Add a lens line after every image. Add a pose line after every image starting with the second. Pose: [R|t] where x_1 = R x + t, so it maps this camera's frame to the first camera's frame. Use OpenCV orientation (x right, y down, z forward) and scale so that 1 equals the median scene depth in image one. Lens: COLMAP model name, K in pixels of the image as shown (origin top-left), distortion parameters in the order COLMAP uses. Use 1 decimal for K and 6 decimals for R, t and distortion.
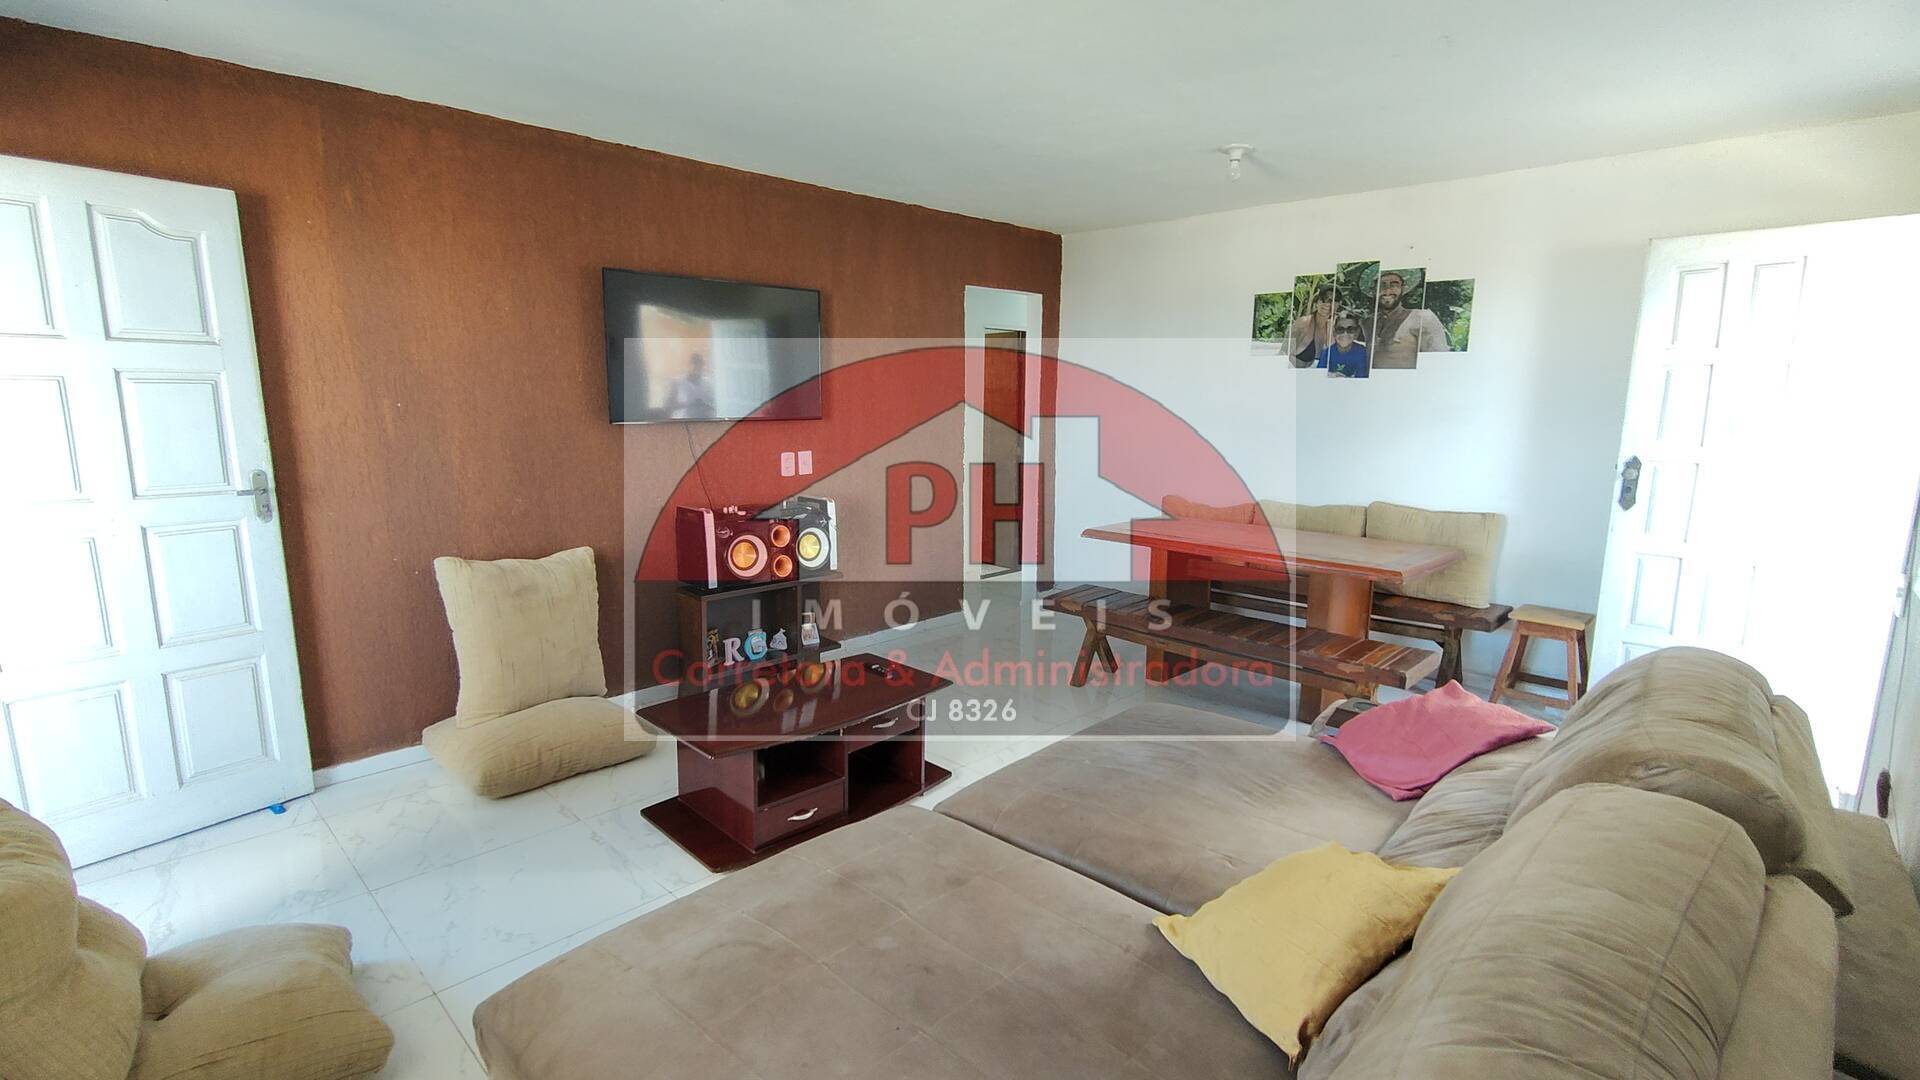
lens RADIAL K [[879.0, 0, 963.3], [0, 879.0, 538.1], [0, 0, 1]] dist [-0.010528, 0.006084]
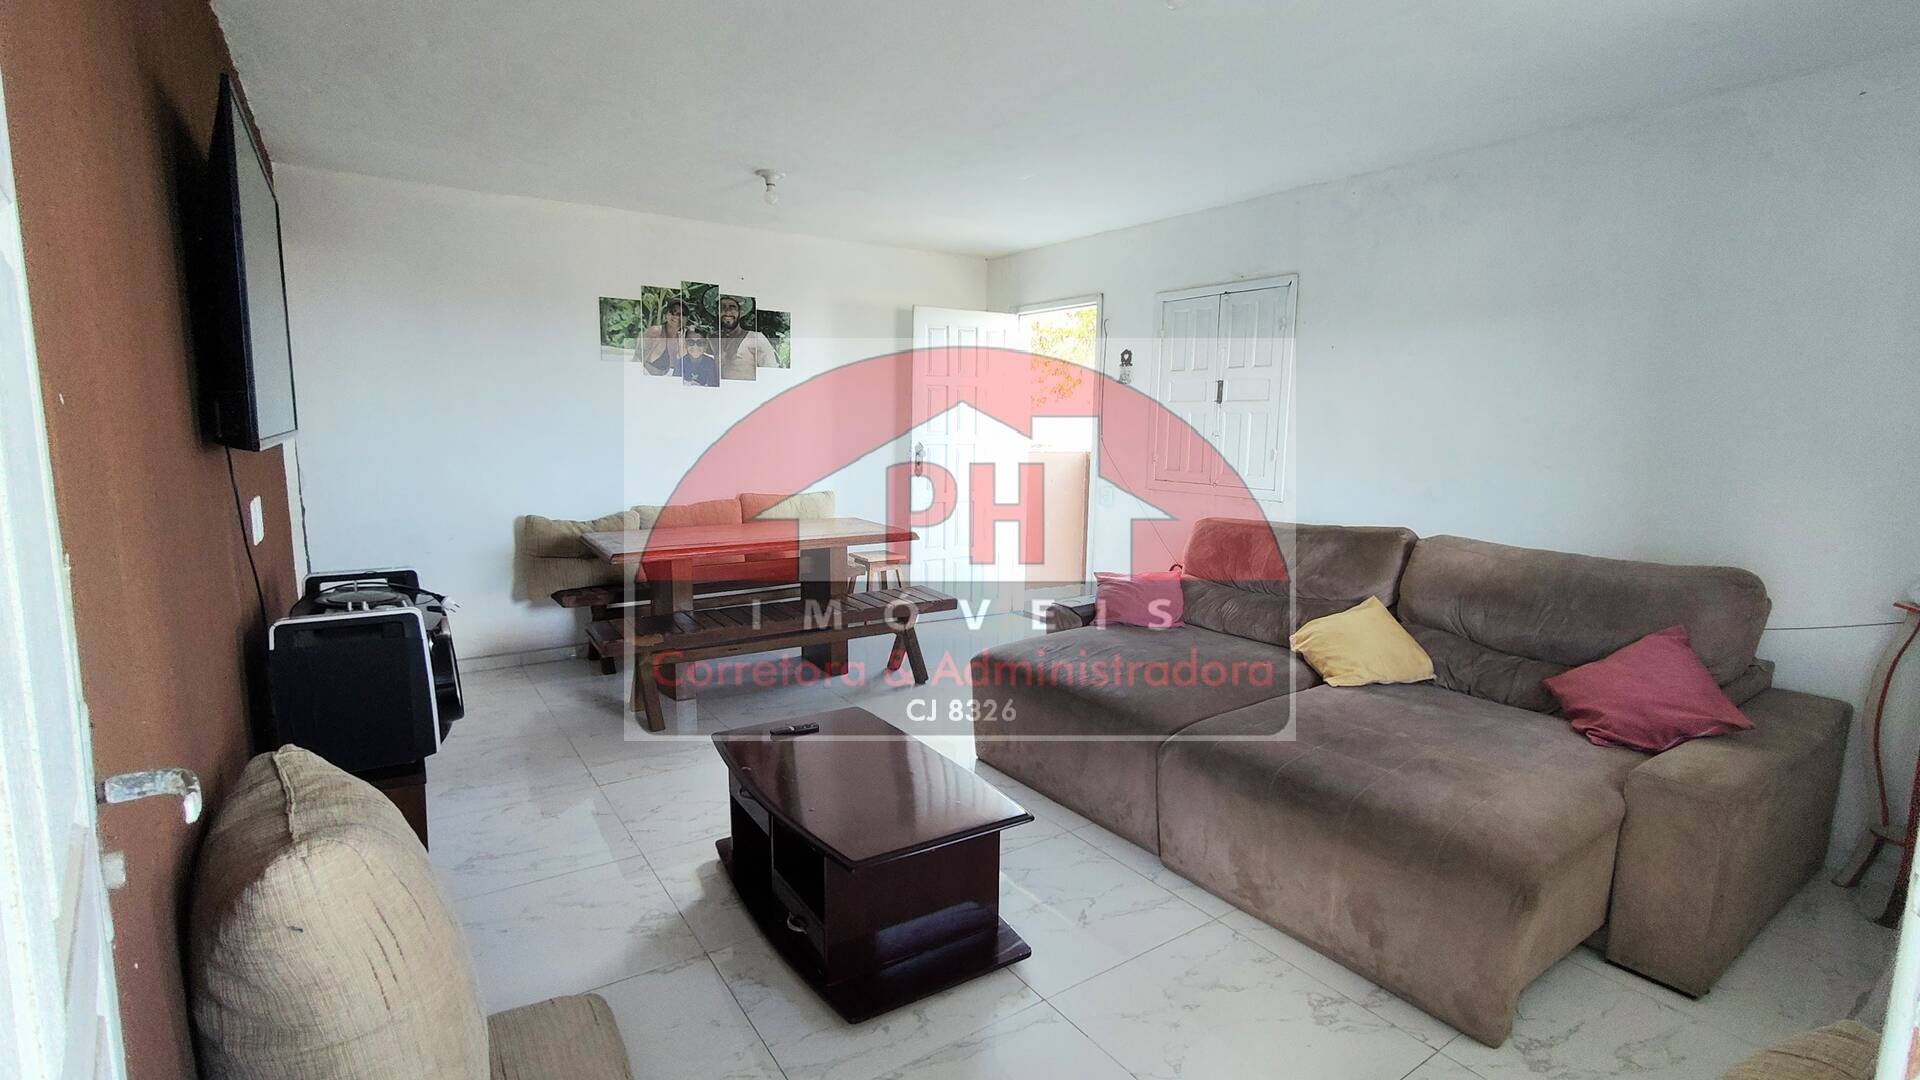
lens RADIAL K [[879.0, 0, 975.4], [0, 879.0, 531.3], [0, 0, 1]] dist [-0.010528, 0.006084]
pose [[0.191117, -0.136720, 0.971999, -0.598632], [0.147847, 0.982964, 0.109192, -0.073532], [-0.970369, 0.122839, 0.208075, 0.460694]]
